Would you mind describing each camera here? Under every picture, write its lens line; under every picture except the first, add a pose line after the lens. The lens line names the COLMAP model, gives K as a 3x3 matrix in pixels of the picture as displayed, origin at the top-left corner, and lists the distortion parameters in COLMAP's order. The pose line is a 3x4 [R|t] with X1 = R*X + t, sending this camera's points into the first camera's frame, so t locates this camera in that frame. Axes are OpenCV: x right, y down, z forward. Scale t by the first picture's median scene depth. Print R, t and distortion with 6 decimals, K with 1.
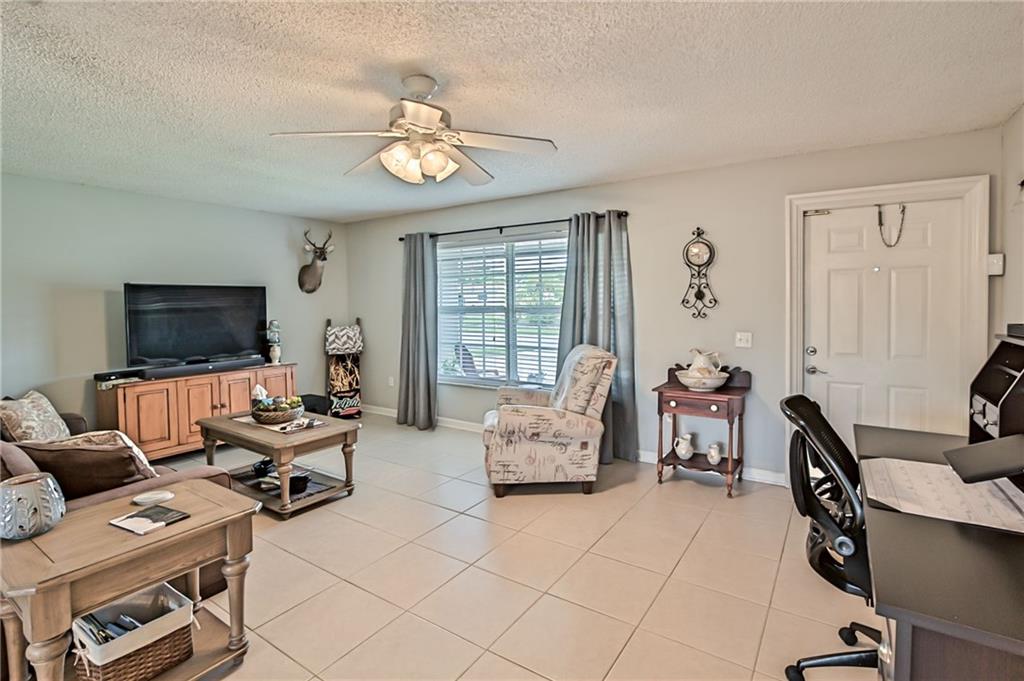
lens RADIAL K [[493.2, 0, 511.3], [0, 493.2, 321.2], [0, 0, 1]] dist [-0.017315, 0.000637]
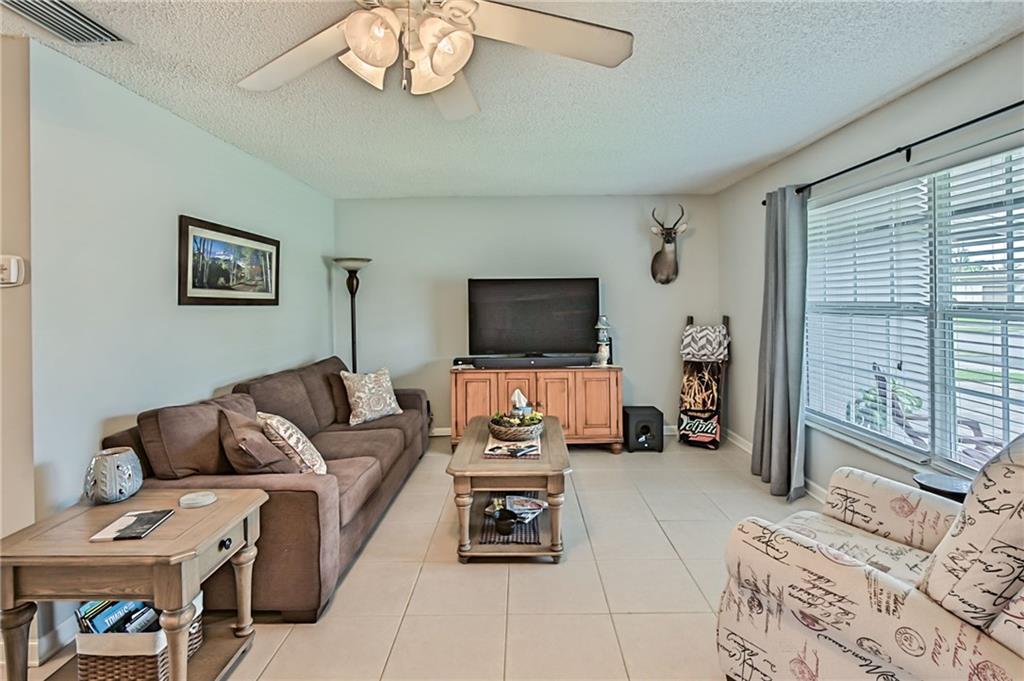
lens RADIAL K [[493.2, 0, 520.3], [0, 493.2, 300.1], [0, 0, 1]] dist [-0.017315, 0.000637]
pose [[0.559245, 0.005226, -0.828986, 0.208322], [-0.026801, 0.999571, -0.011779, -0.019997], [0.828569, 0.028805, 0.559145, 0.472931]]
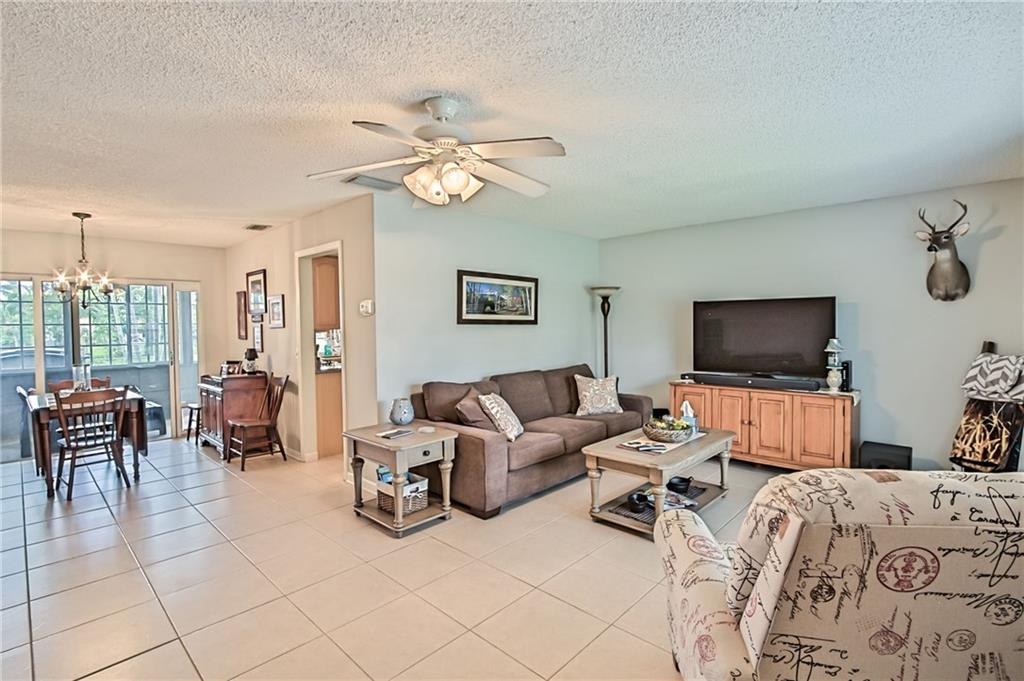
lens RADIAL K [[493.2, 0, 540.9], [0, 493.2, 334.8], [0, 0, 1]] dist [-0.017315, 0.000637]
pose [[-0.138768, 0.039227, -0.989548, 0.461326], [-0.025935, 0.998729, 0.043228, -0.036599], [0.989985, 0.031662, -0.137574, 0.778379]]
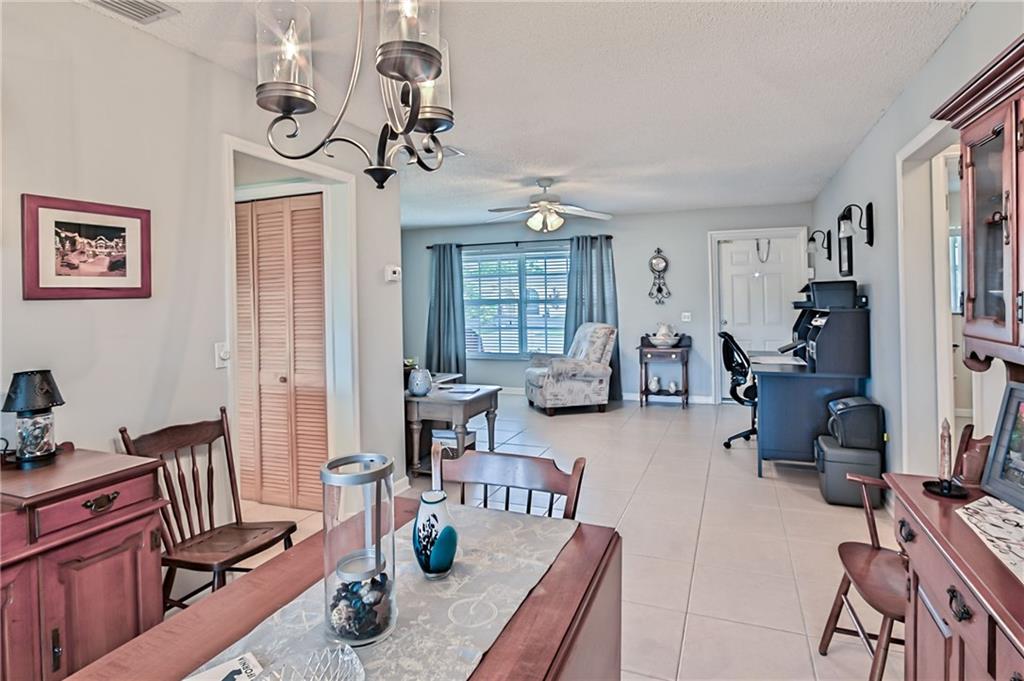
lens RADIAL K [[537.4, 0, 522.0], [0, 537.4, 299.2], [0, 0, 1]] dist [-0.029895, 0.001102]
pose [[0.978493, -0.004918, 0.206221, -0.382370], [0.013728, 0.999052, -0.041314, 0.039711], [-0.205822, 0.043257, 0.977633, -0.564096]]
